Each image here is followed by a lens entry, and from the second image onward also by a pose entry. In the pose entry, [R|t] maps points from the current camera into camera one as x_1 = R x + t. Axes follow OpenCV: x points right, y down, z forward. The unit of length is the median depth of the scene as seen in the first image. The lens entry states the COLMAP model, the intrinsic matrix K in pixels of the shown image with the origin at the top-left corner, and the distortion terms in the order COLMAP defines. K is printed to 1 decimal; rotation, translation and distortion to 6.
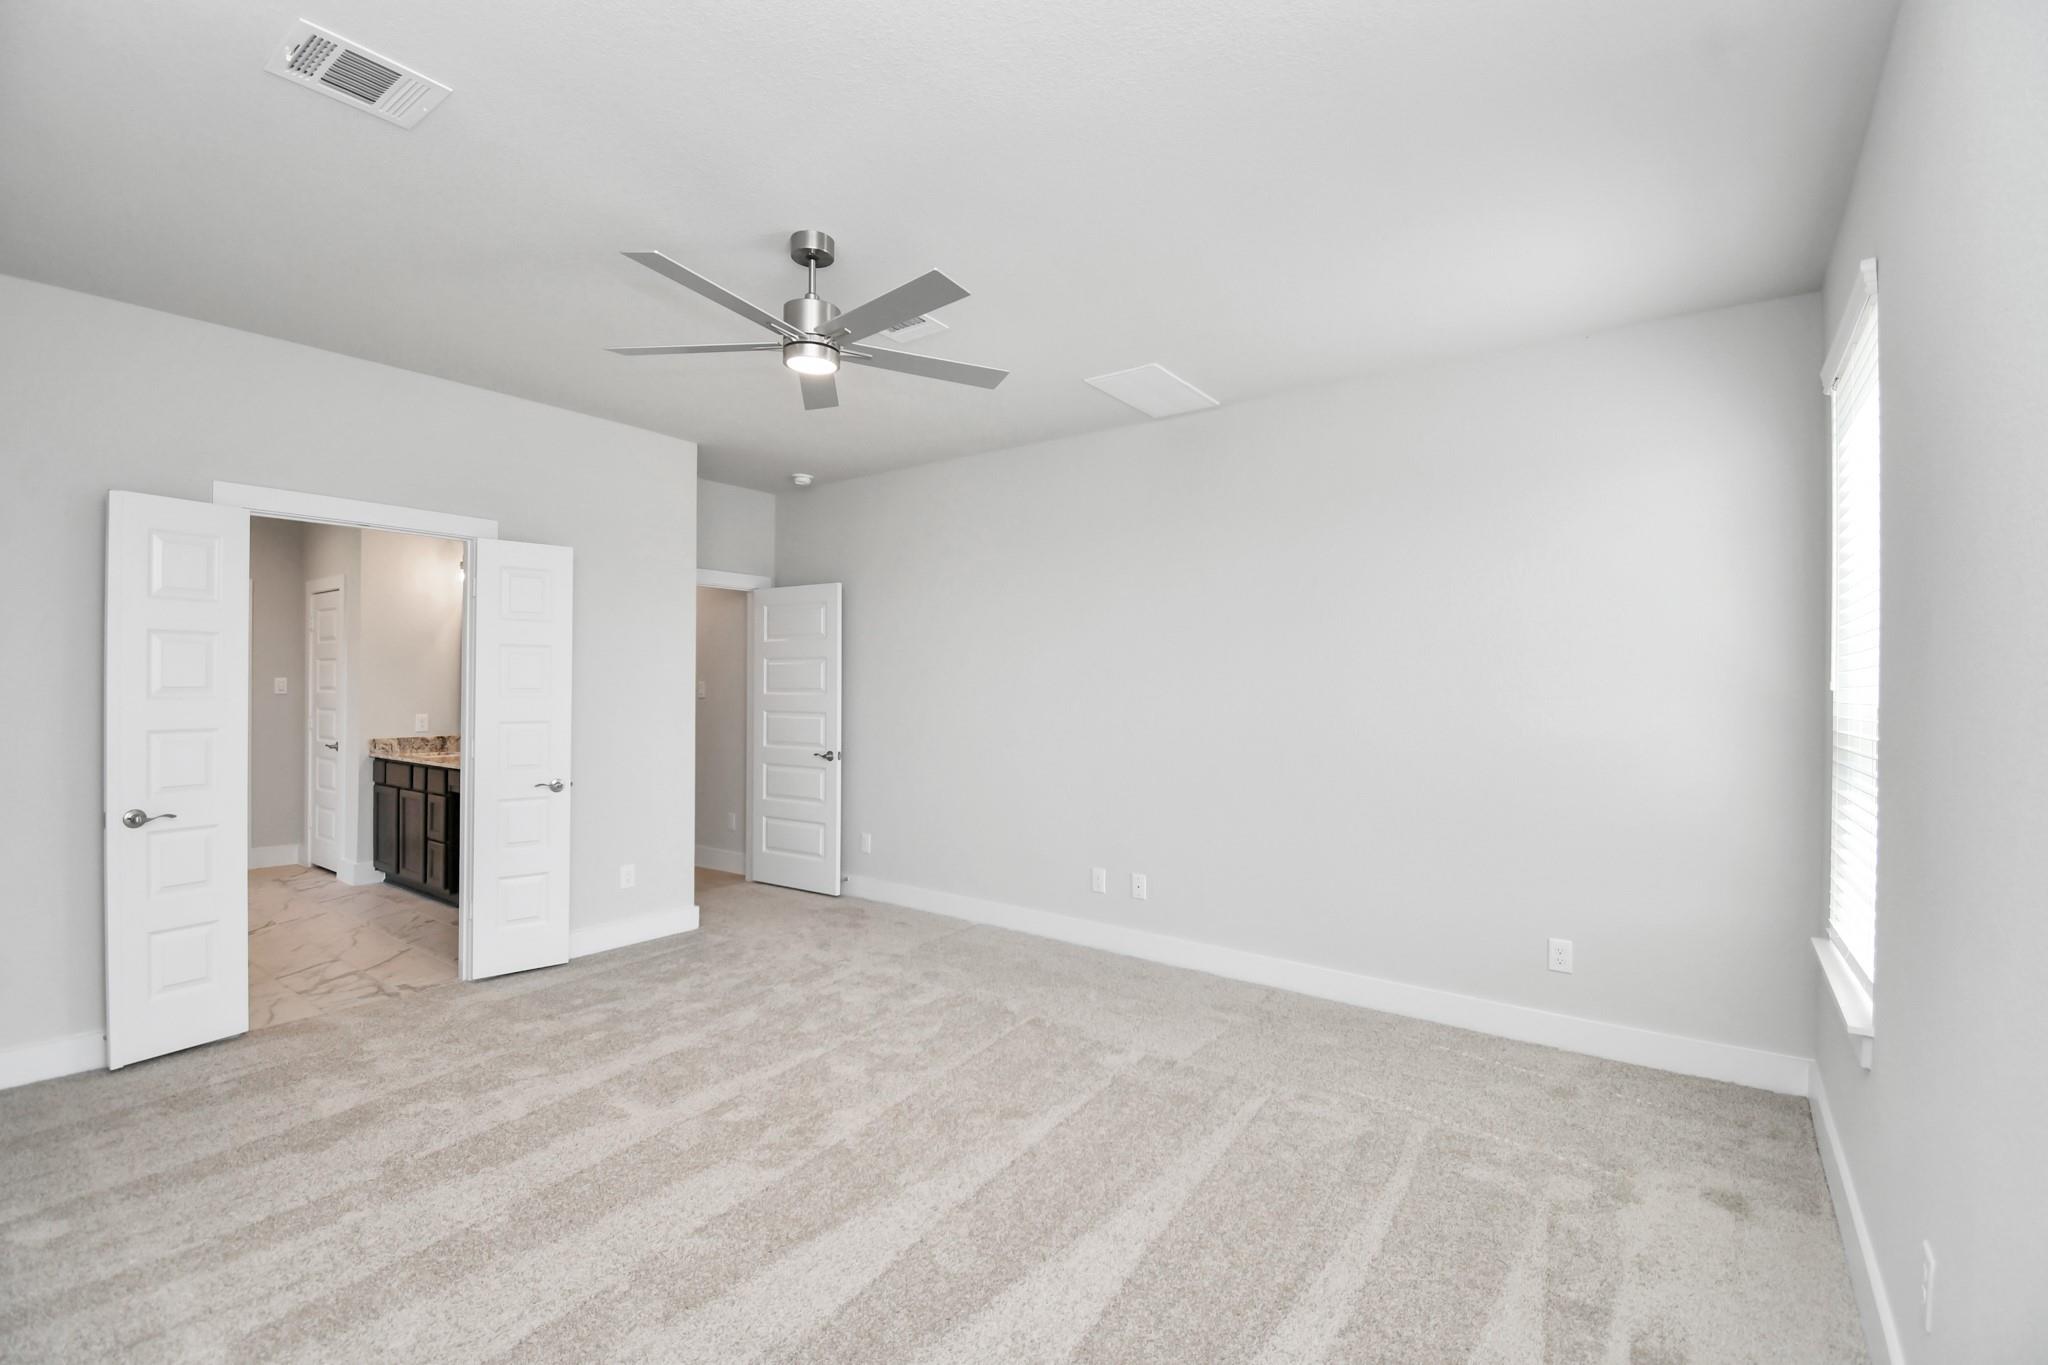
lens RADIAL K [[910.1, 0, 1017.1], [0, 910.1, 685.3], [0, 0, 1]] dist [0.020328, -0.026632]
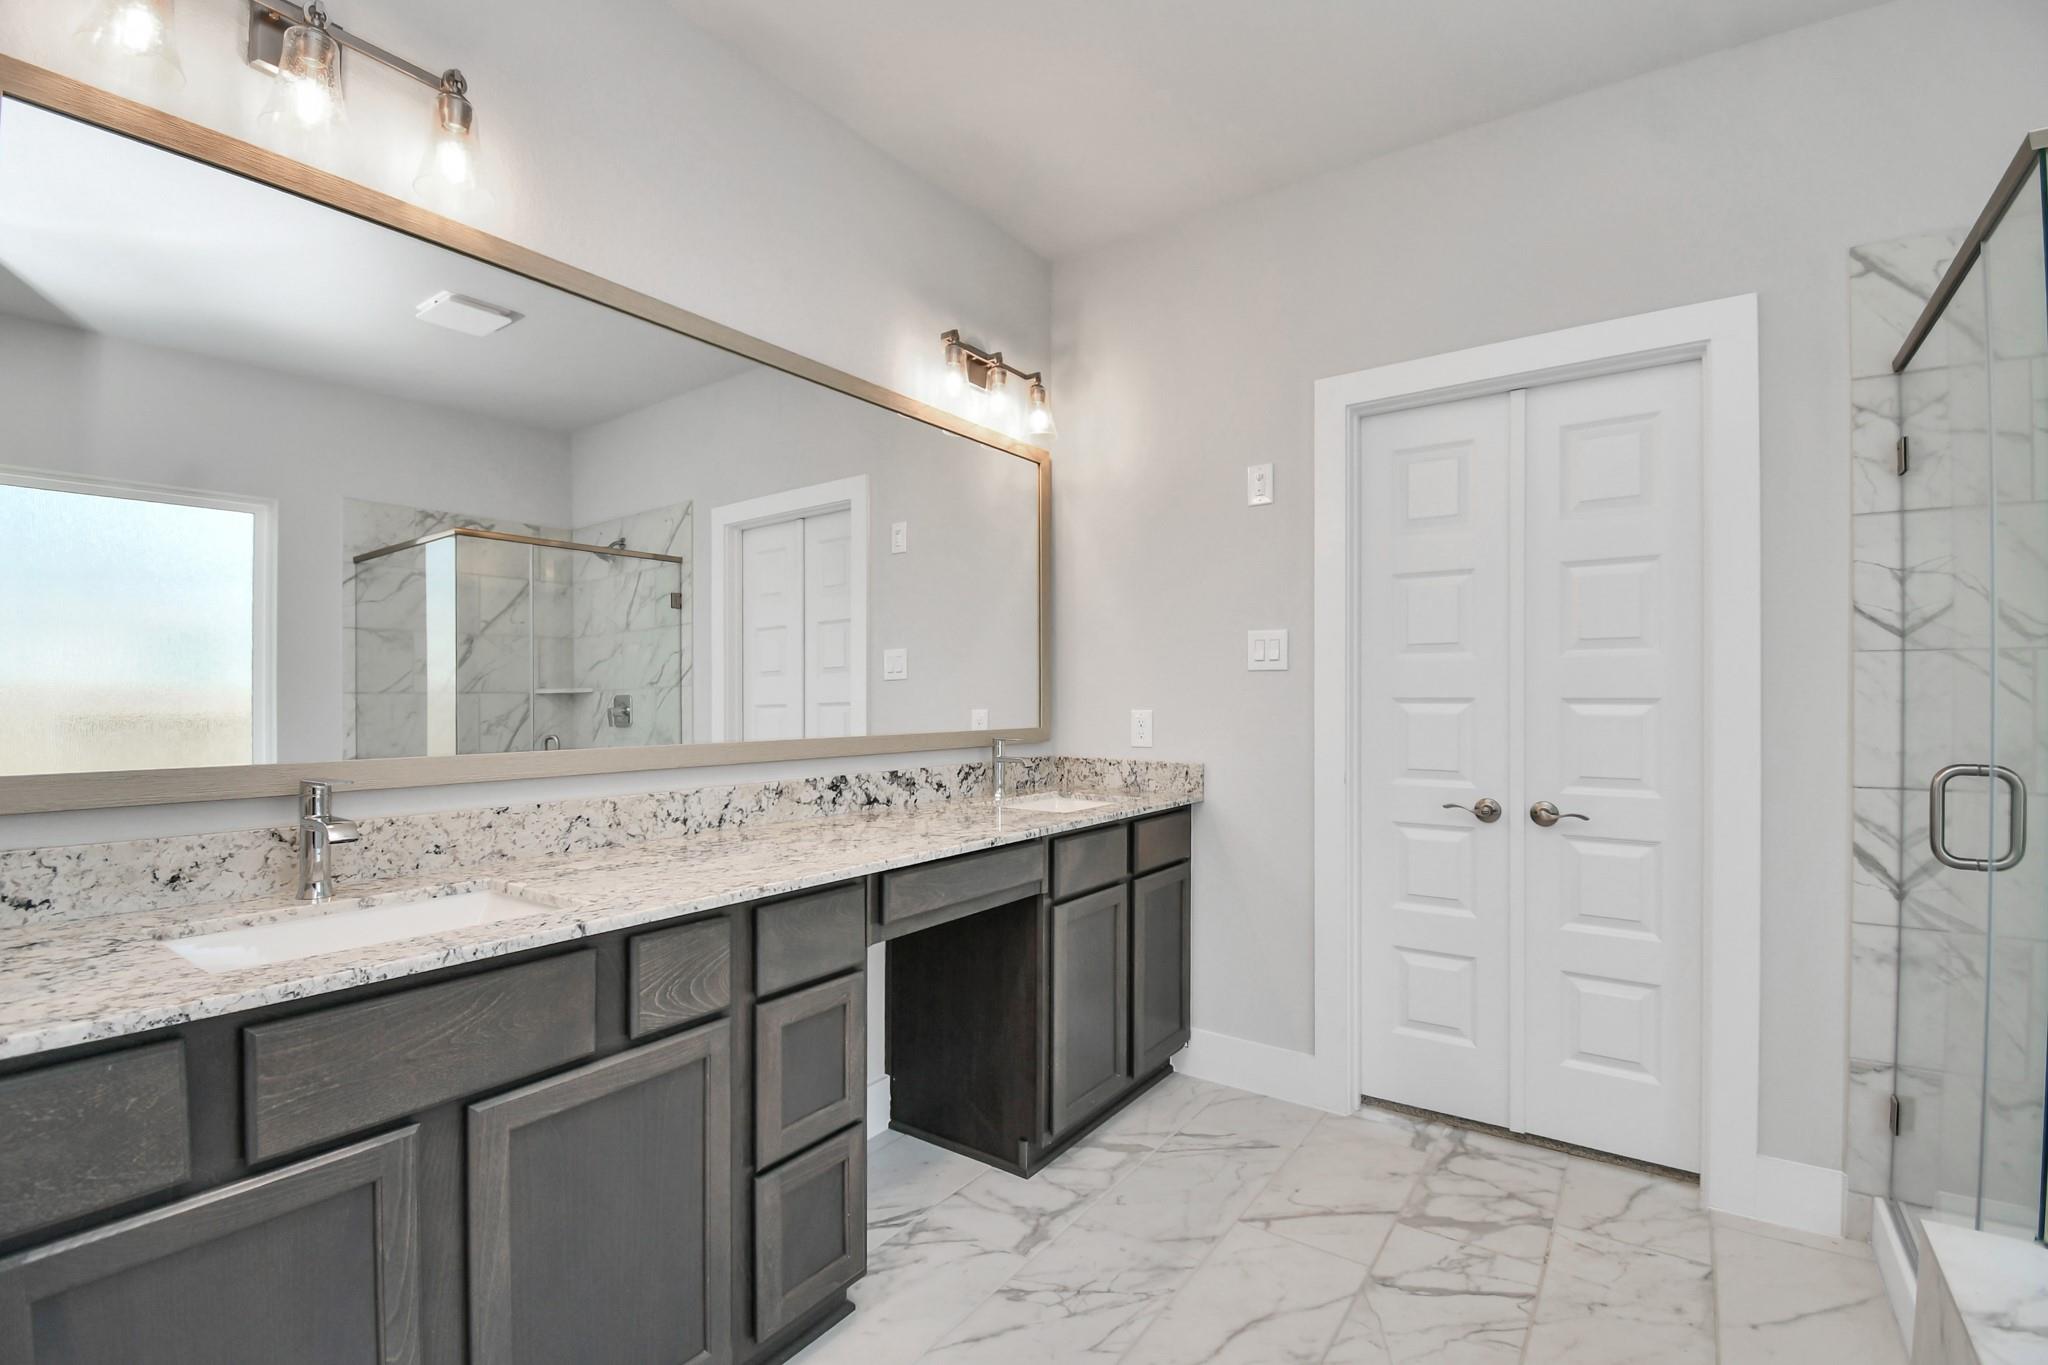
lens RADIAL K [[948.1, 0, 991.4], [0, 948.1, 702.2], [0, 0, 1]] dist [-0.024164, -0.000492]
pose [[-0.034776, -0.008763, 0.999357, -0.836112], [0.002812, 0.999957, 0.008867, 0.026274], [-0.999391, 0.003118, -0.034750, 0.856939]]
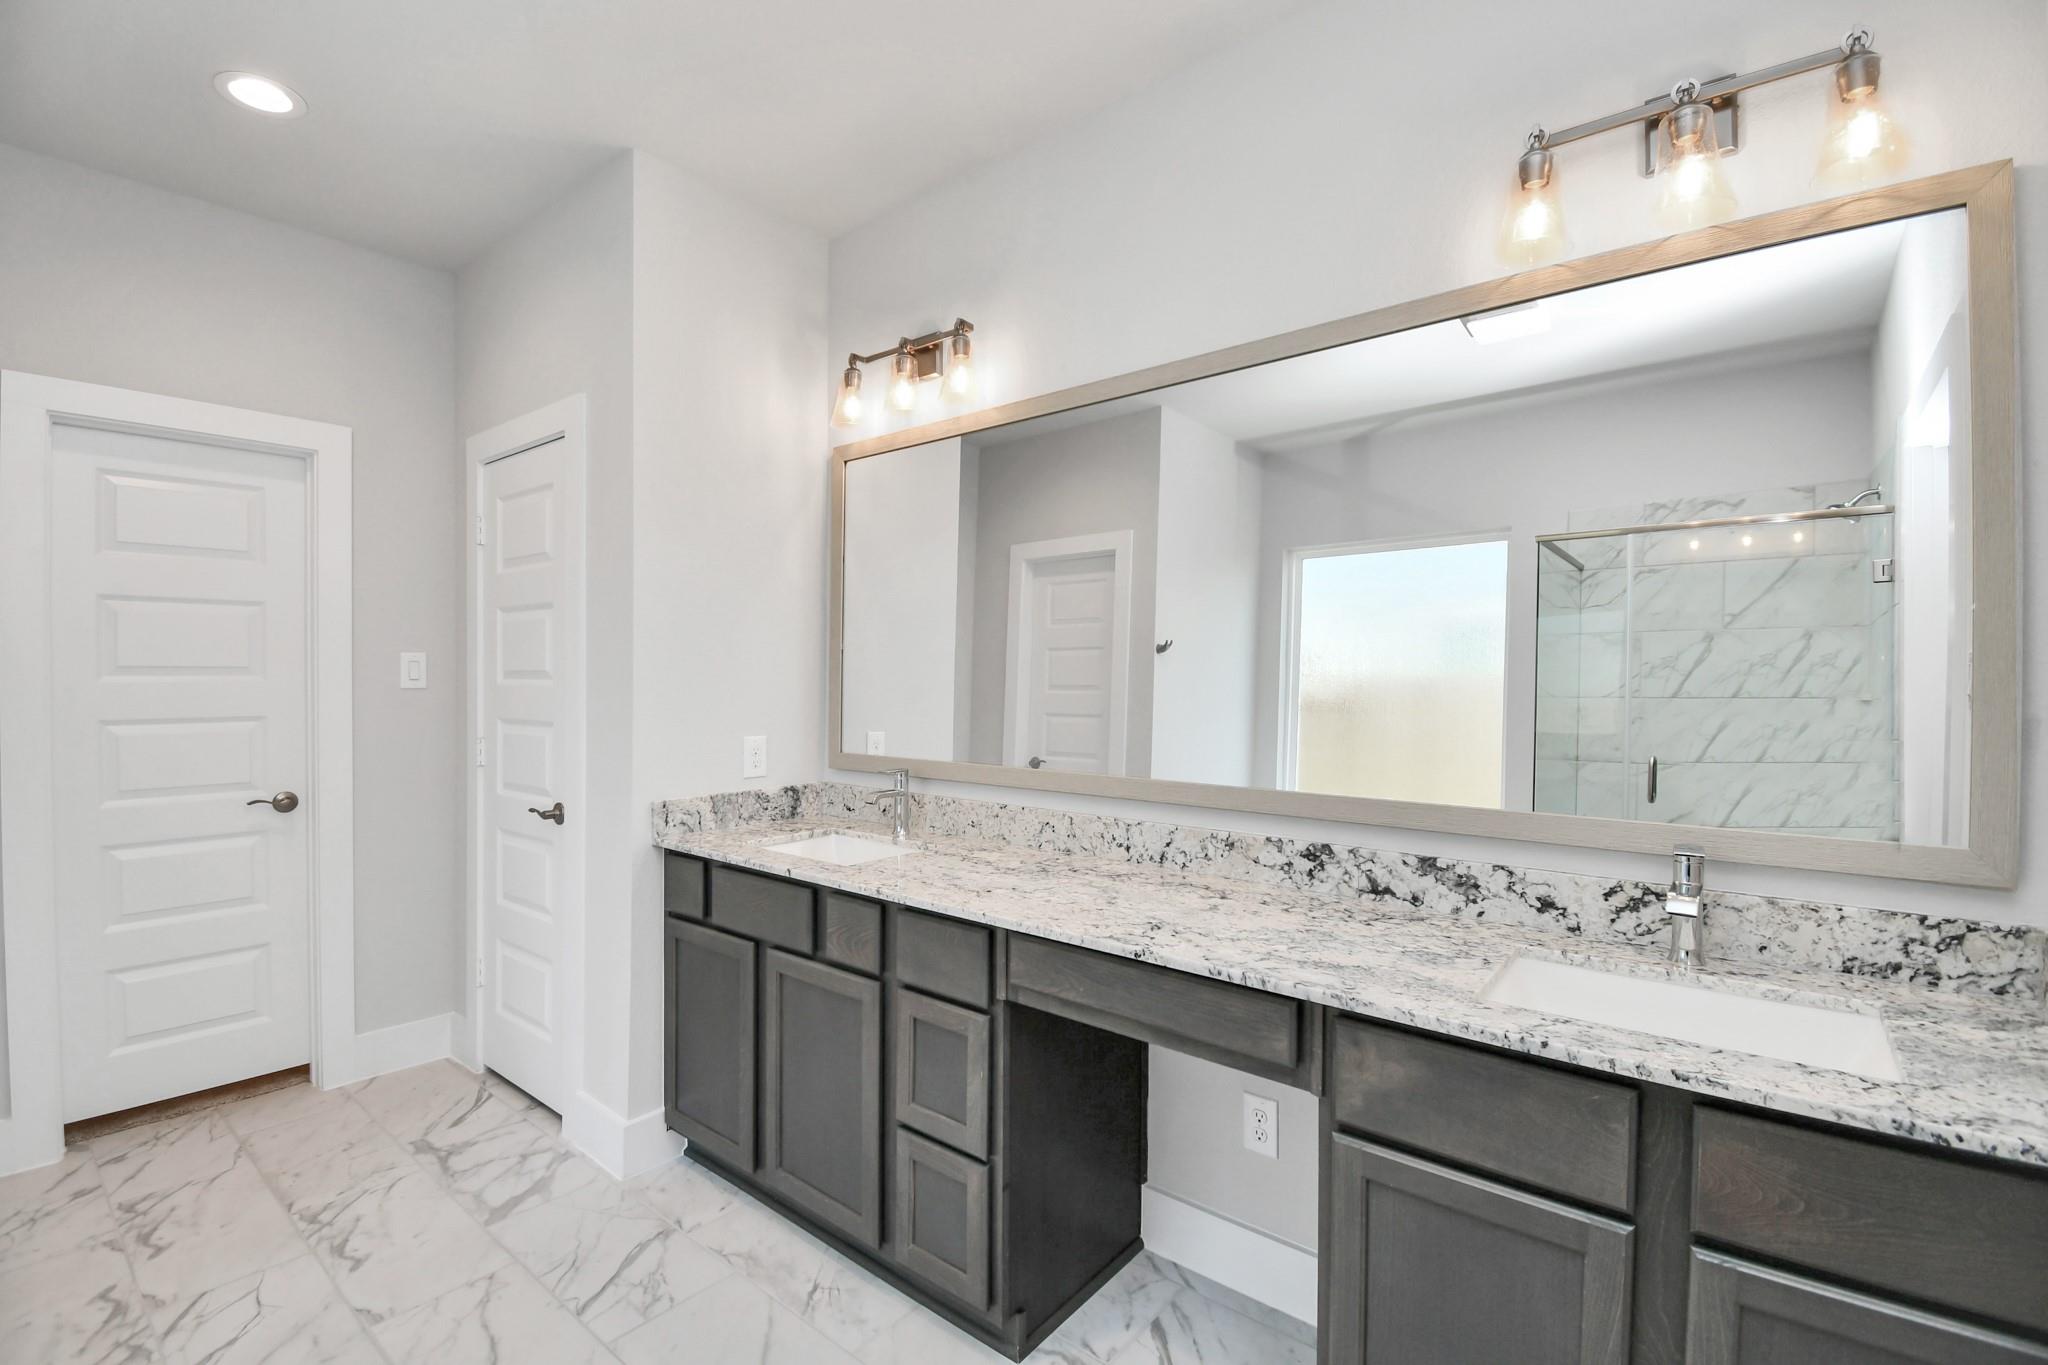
lens RADIAL K [[910.1, 0, 1017.1], [0, 910.1, 685.3], [0, 0, 1]] dist [0.020328, -0.026632]
pose [[0.998980, -0.004589, -0.044911, -0.530936], [0.004986, 0.999949, 0.008726, 0.005923], [0.044869, -0.008941, 0.998953, 0.610224]]
